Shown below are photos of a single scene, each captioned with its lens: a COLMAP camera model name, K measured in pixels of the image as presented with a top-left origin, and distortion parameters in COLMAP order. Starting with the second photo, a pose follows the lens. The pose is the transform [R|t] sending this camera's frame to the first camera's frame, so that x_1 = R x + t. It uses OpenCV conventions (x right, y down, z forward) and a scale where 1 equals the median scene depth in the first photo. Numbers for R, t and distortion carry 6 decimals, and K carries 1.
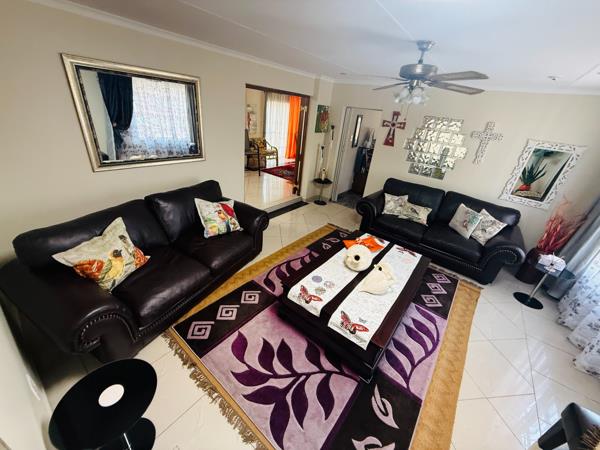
lens RADIAL K [[237.5, 0, 298.0], [0, 237.5, 226.6], [0, 0, 1]] dist [-0.000354, -0.000002]
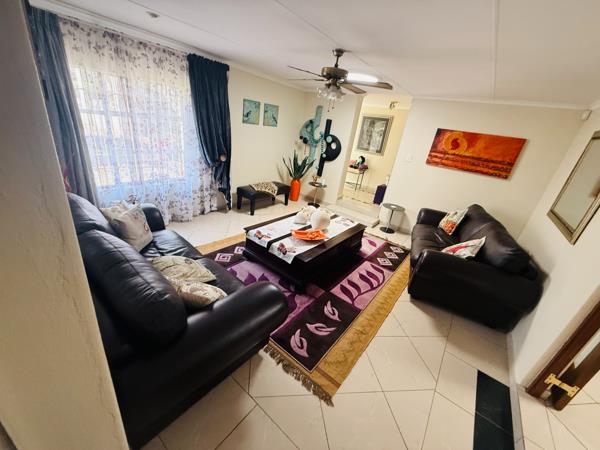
lens RADIAL K [[237.5, 0, 298.5], [0, 237.5, 226.3], [0, 0, 1]] dist [-0.000354, -0.000002]
pose [[-0.973077, -0.210352, -0.094195, 0.425508], [-0.207885, 0.624565, 0.752796, -0.710631], [-0.099521, 0.752111, -0.651479, 1.650461]]
